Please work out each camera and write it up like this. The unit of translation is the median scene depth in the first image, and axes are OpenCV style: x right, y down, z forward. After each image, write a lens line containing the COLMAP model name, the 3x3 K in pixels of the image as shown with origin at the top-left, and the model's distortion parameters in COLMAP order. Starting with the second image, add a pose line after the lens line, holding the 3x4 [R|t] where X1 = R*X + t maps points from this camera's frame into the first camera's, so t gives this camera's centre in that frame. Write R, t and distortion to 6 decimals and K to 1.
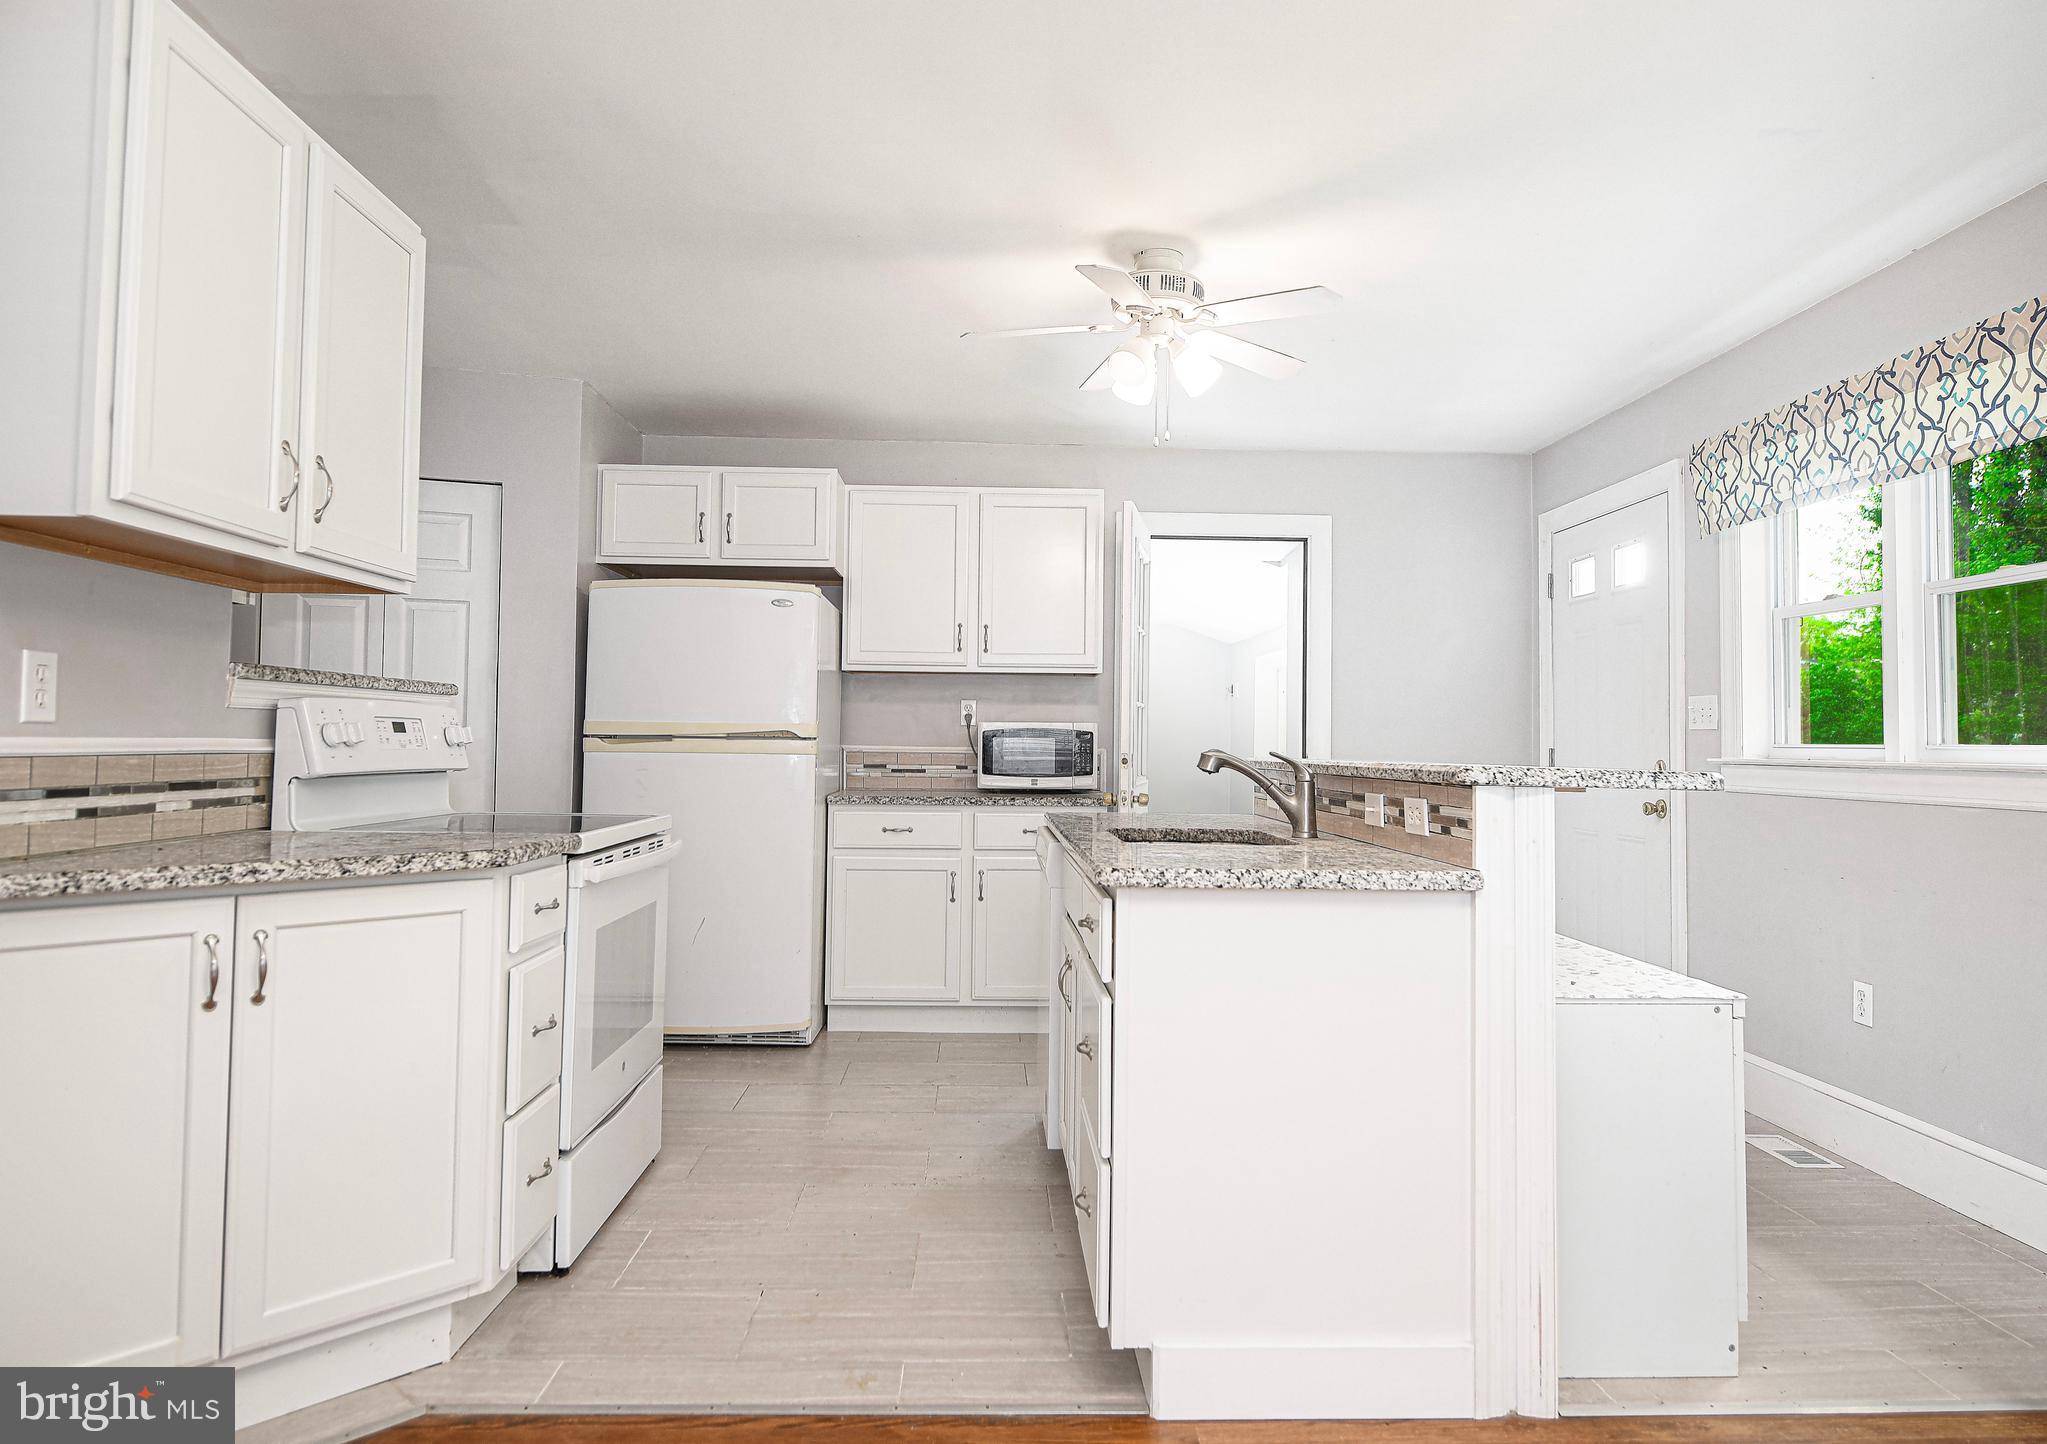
lens RADIAL K [[1255.3, 0, 1023.7], [0, 1255.3, 681.8], [0, 0, 1]] dist [-0.004740, 0.001563]
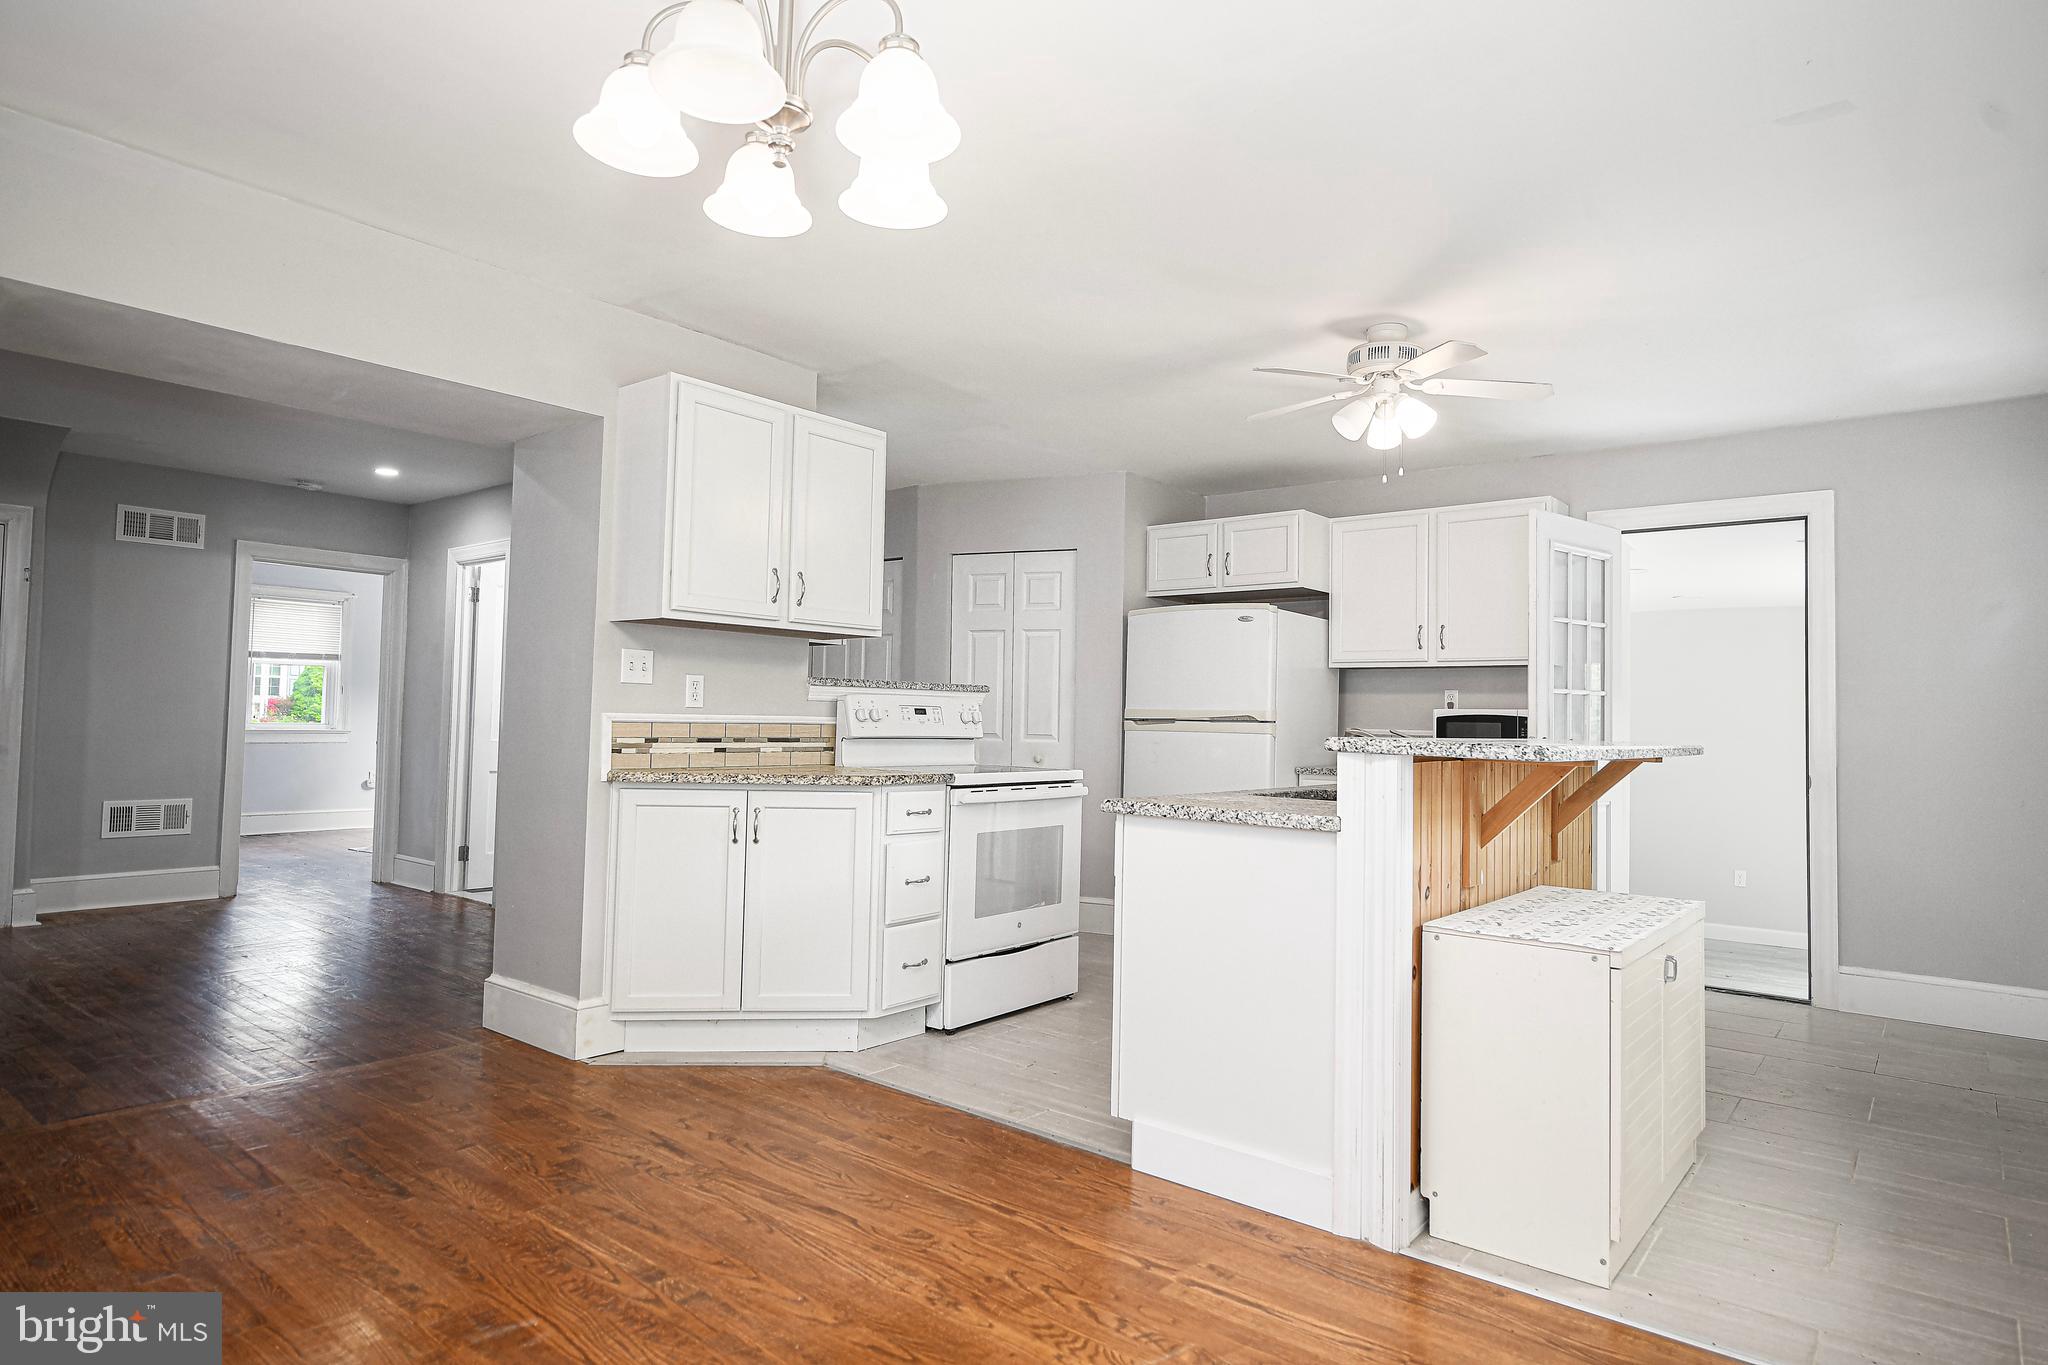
lens RADIAL K [[1131.4, 0, 1029.8], [0, 1131.4, 666.0], [0, 0, 1]] dist [0.000374, -0.001141]
pose [[0.755219, -0.028104, -0.654870, 0.709483], [0.021164, 0.999605, -0.018491, 0.006915], [0.655131, 0.000105, 0.755515, -0.081042]]
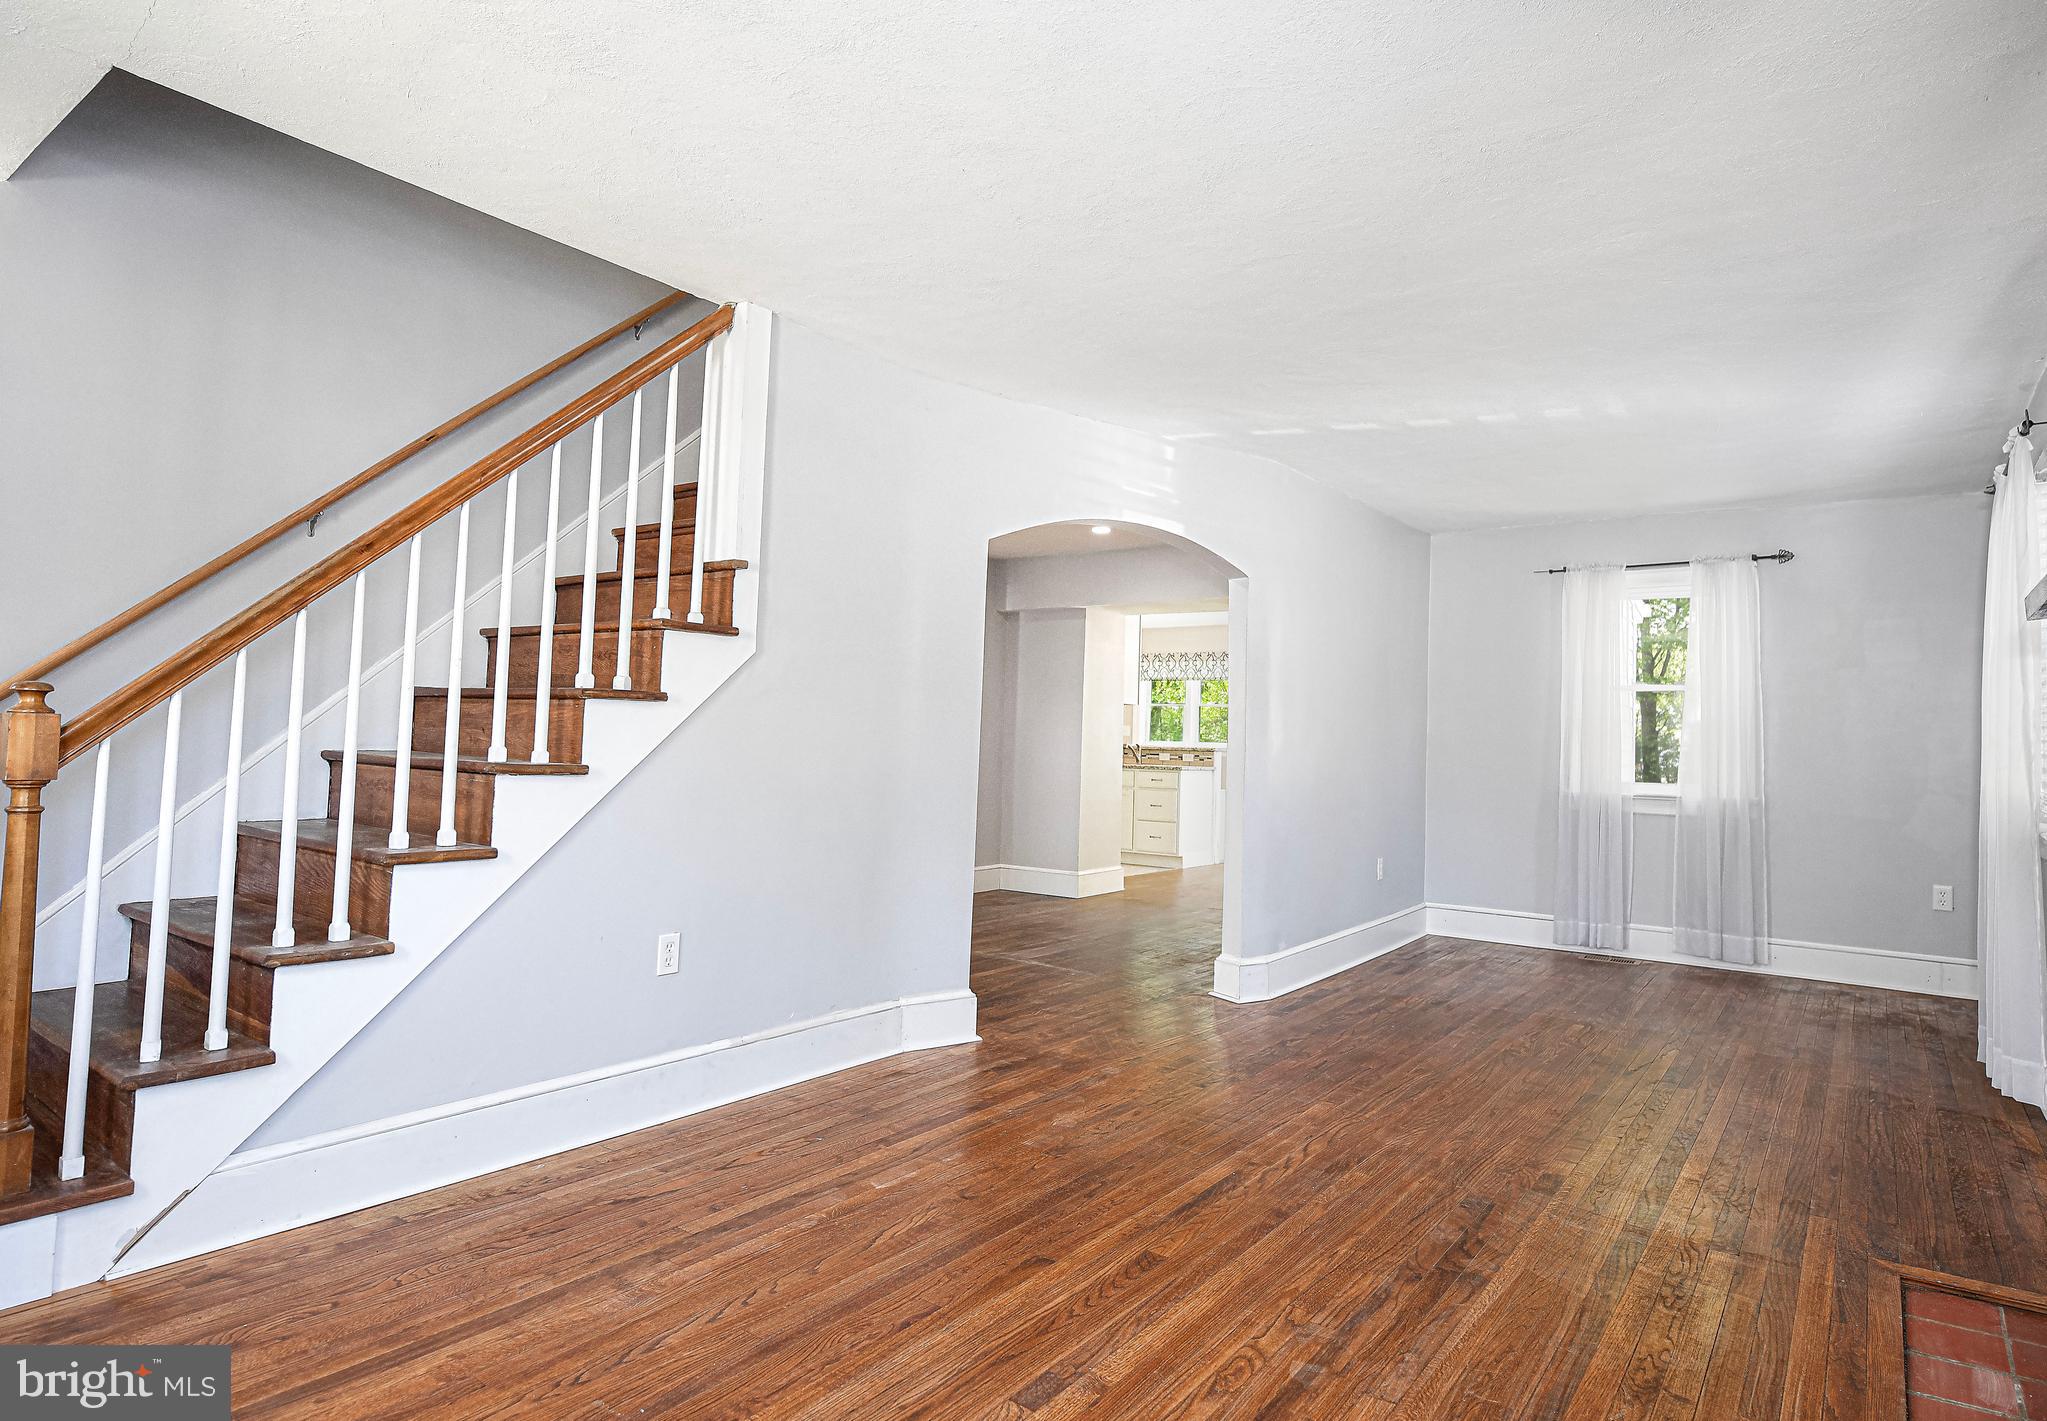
lens RADIAL K [[1123.0, 0, 1042.3], [0, 1123.0, 699.9], [0, 0, 1]] dist [-0.004796, 0.000716]
pose [[0.622225, 0.034965, 0.782057, -3.199757], [-0.061274, 0.998112, 0.004126, -0.093472], [-0.780437, -0.050488, 0.623193, -1.185089]]
